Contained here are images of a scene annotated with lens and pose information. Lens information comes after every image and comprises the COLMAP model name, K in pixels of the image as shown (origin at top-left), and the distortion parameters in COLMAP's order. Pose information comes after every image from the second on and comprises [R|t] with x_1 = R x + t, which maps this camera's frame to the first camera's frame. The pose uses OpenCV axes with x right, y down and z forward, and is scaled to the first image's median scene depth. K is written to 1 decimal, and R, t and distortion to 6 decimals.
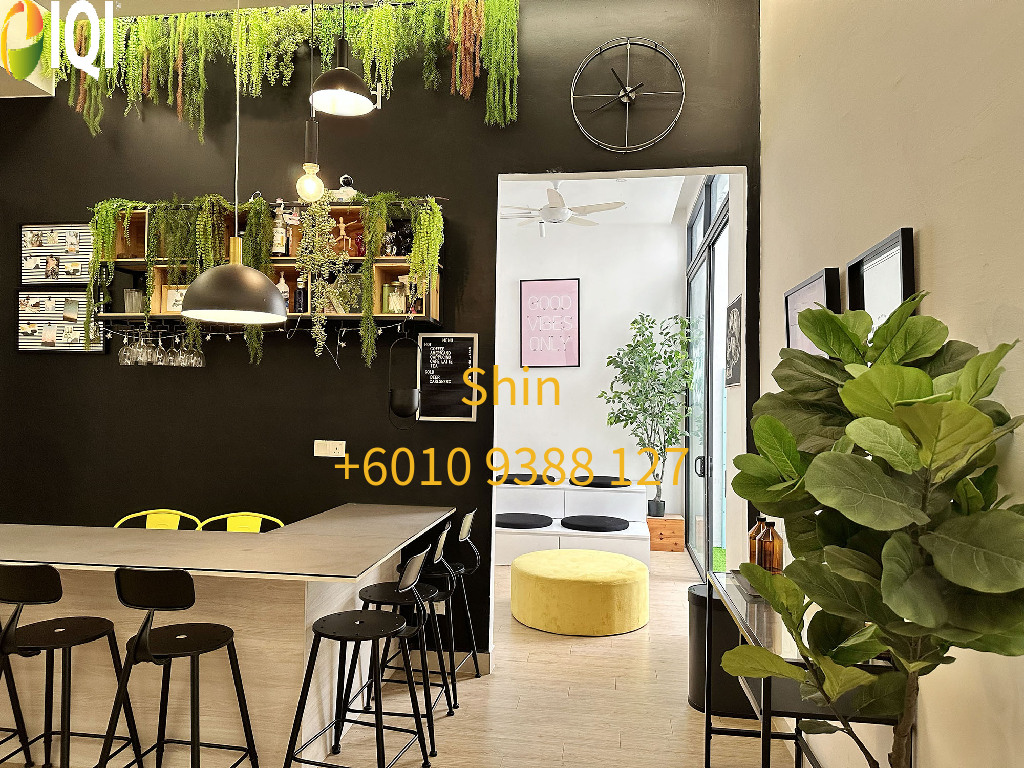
lens RADIAL K [[716.5, 0, 511.1], [0, 716.5, 380.7], [0, 0, 1]] dist [-0.020840, -0.007038]
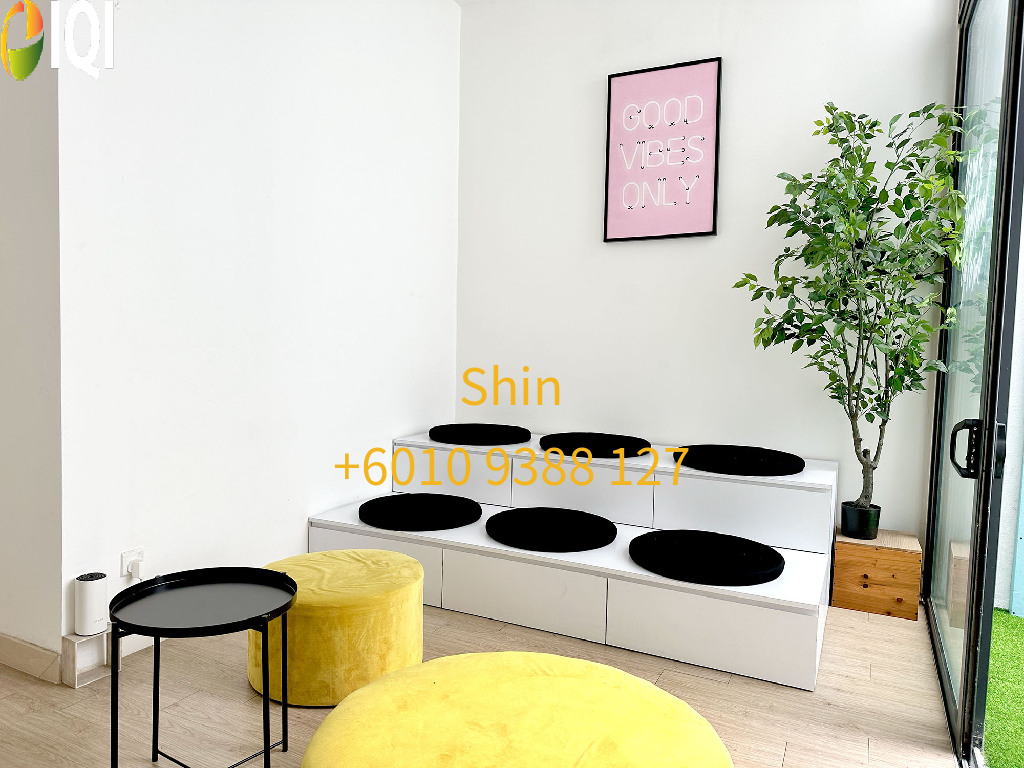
lens RADIAL K [[716.5, 0, 508.9], [0, 716.5, 394.3], [0, 0, 1]] dist [-0.020840, -0.007038]
pose [[0.947419, 0.032726, -0.318318, 0.129153], [0.001868, 0.994174, 0.107769, 0.042087], [0.319991, -0.102697, 0.941838, 0.482863]]
